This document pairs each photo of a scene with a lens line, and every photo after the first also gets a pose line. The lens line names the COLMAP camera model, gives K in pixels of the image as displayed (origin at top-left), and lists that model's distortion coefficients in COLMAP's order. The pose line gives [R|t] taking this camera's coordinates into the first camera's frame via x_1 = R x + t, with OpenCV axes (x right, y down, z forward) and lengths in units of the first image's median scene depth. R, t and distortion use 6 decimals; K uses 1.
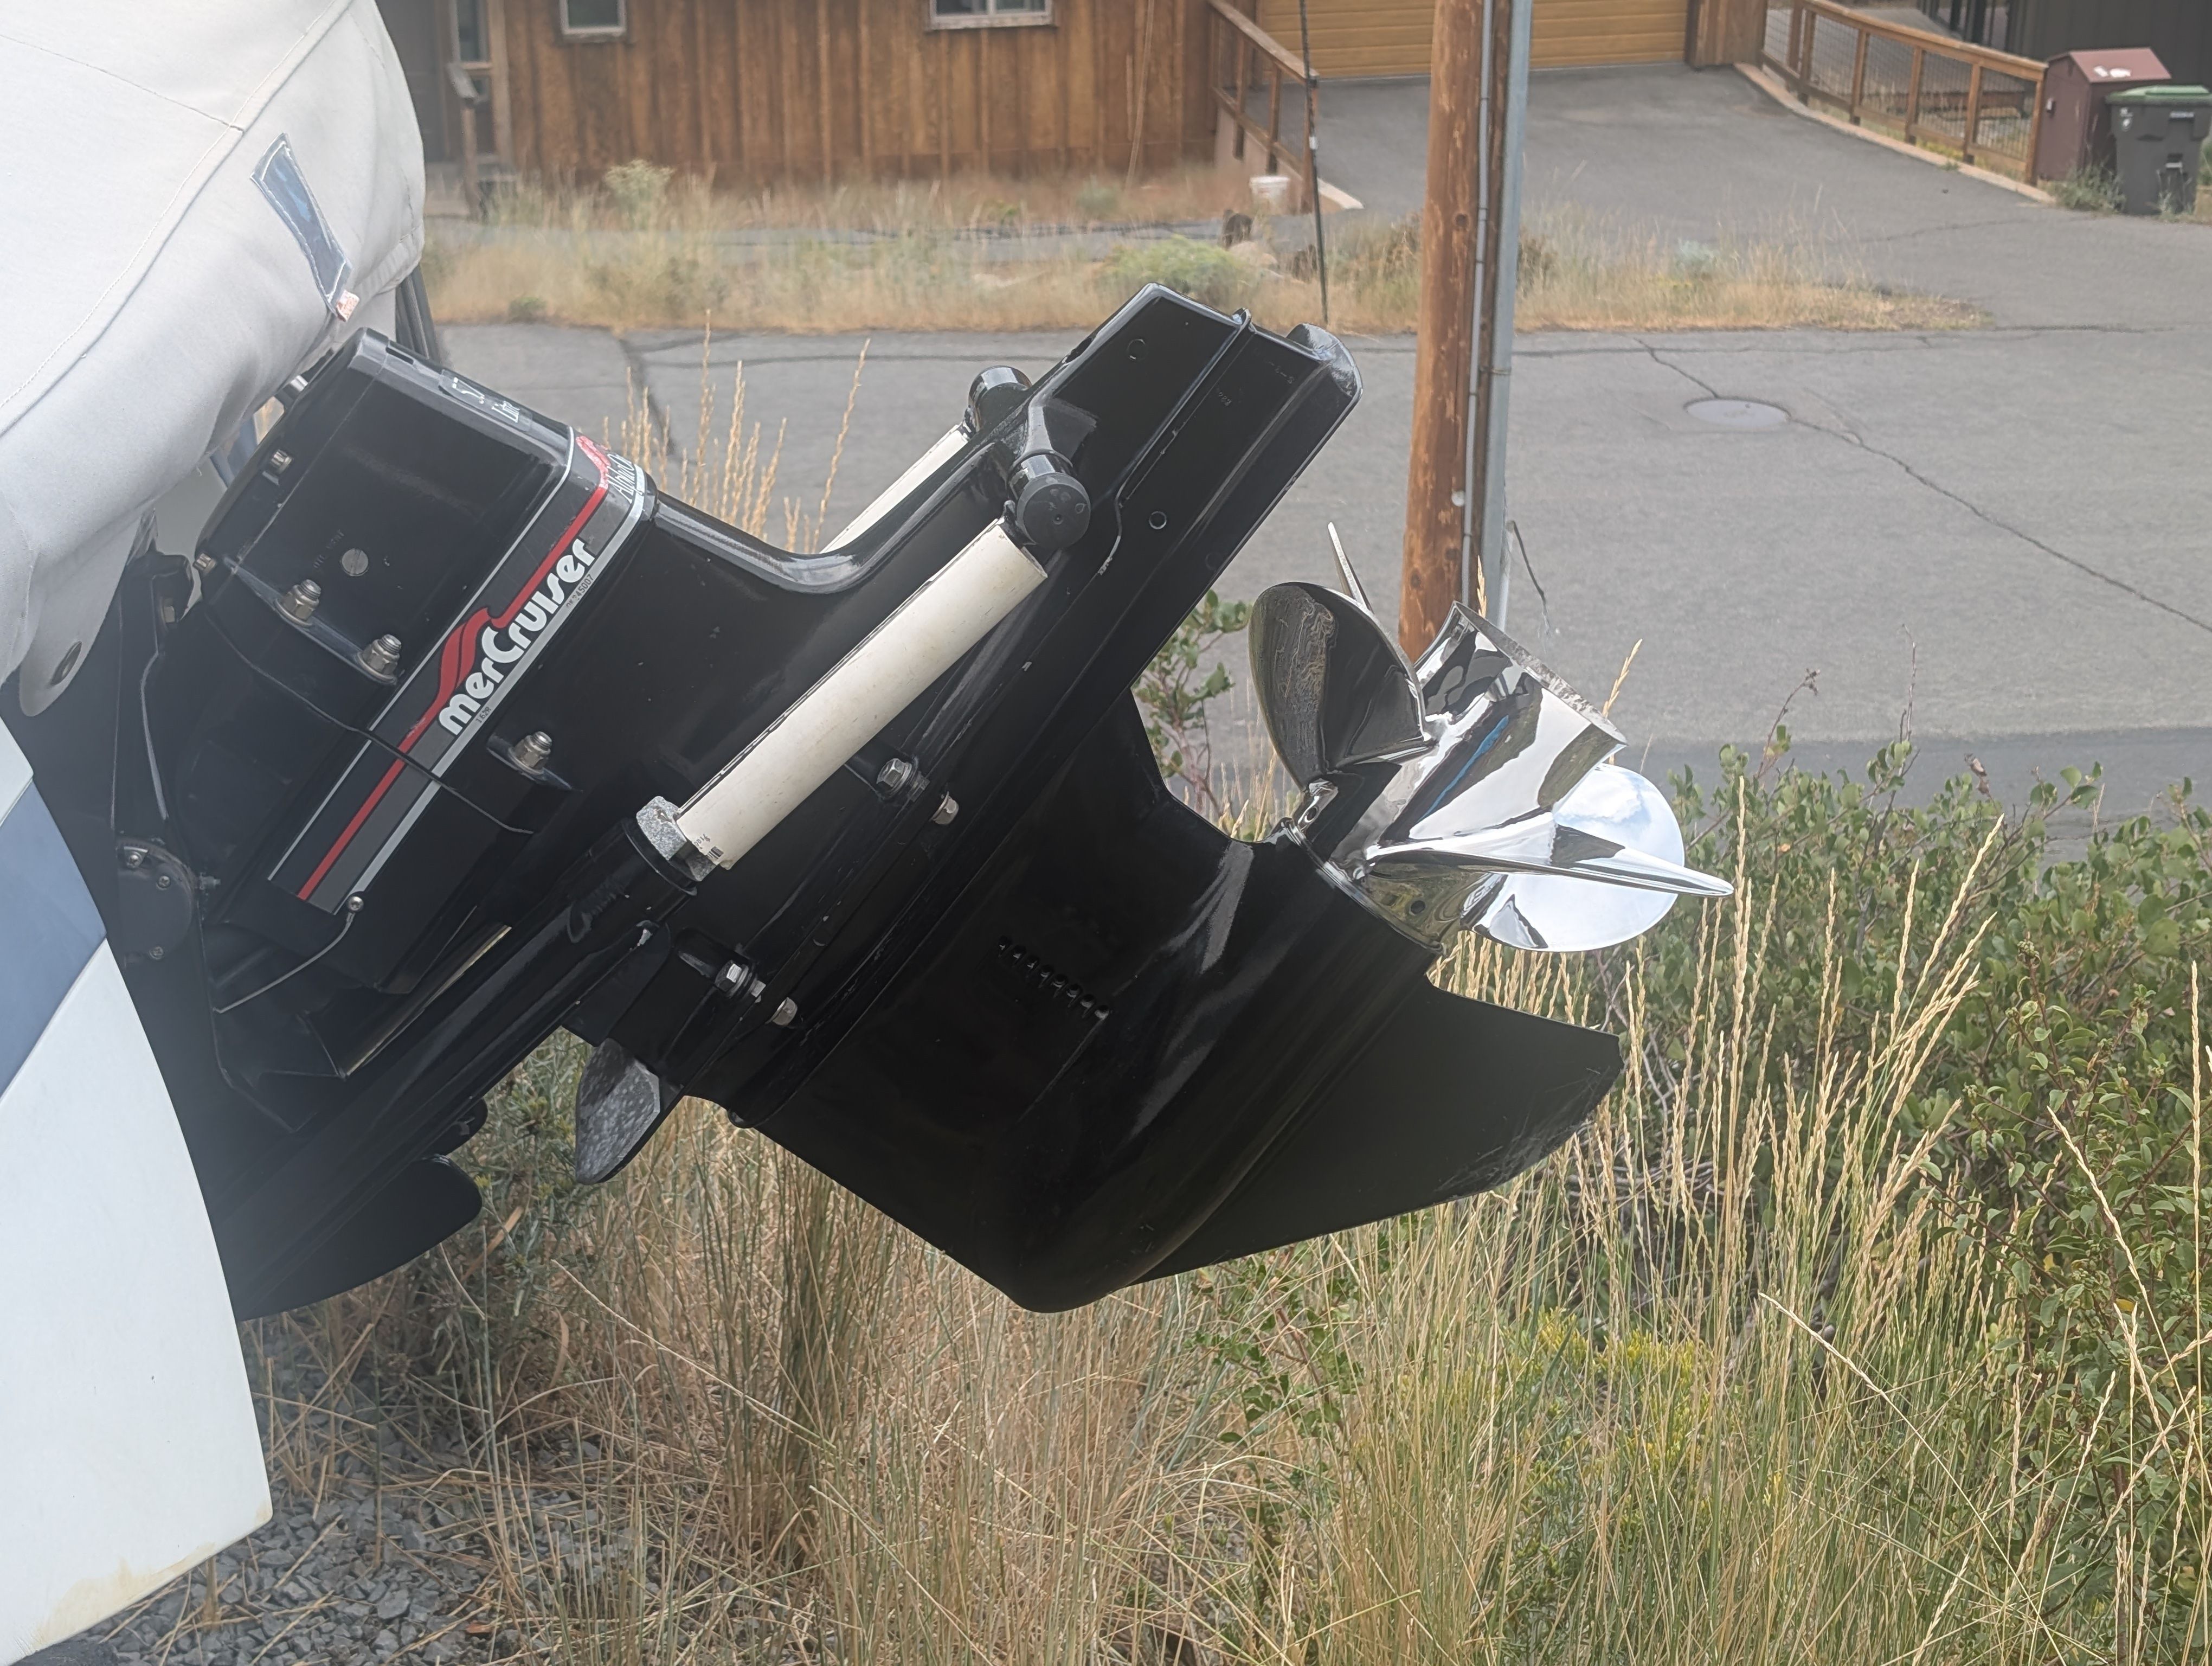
lens RADIAL K [[3541.0, 0, 1106.0], [0, 3541.0, 833.0], [0, 0, 1]] dist [-0.019986, -0.071497]
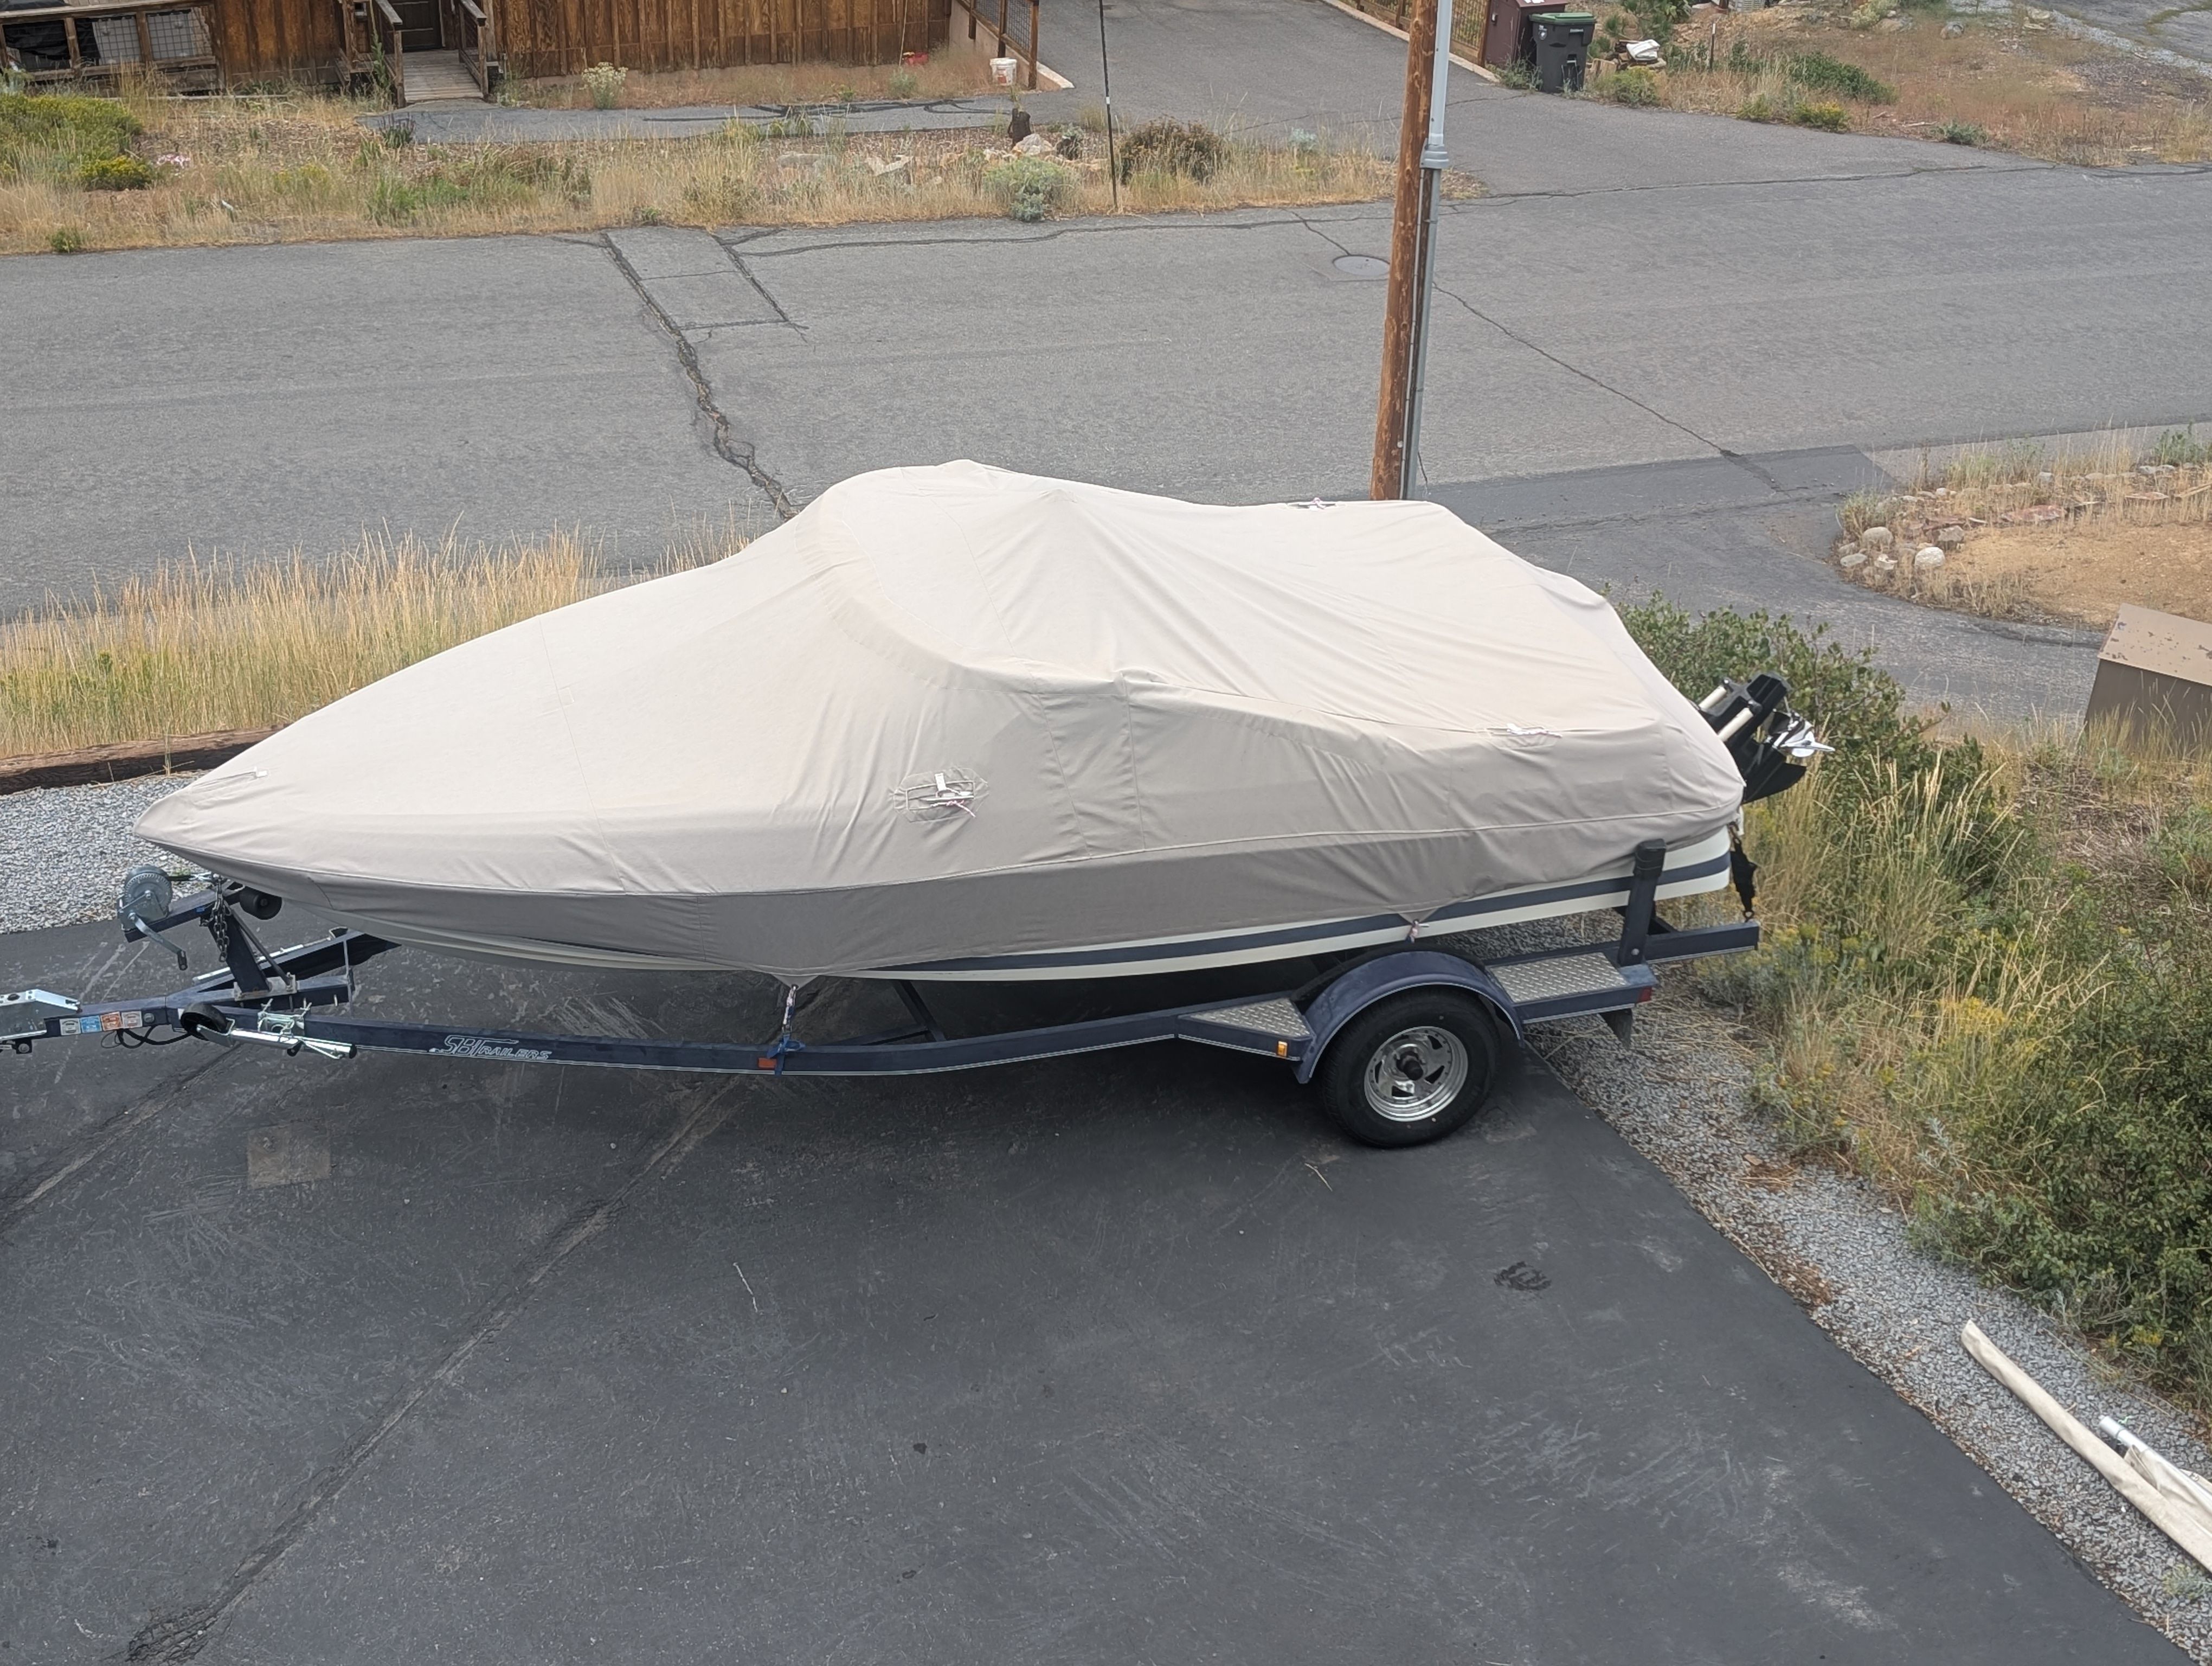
lens RADIAL K [[3541.0, 0, 1106.0], [0, 3541.0, 833.0], [0, 0, 1]] dist [-0.019986, -0.071497]
pose [[0.973190, -0.060447, 0.221919, -0.340640], [0.025824, 0.987464, 0.155717, -0.116027], [-0.228550, -0.145812, 0.962551, -0.670938]]
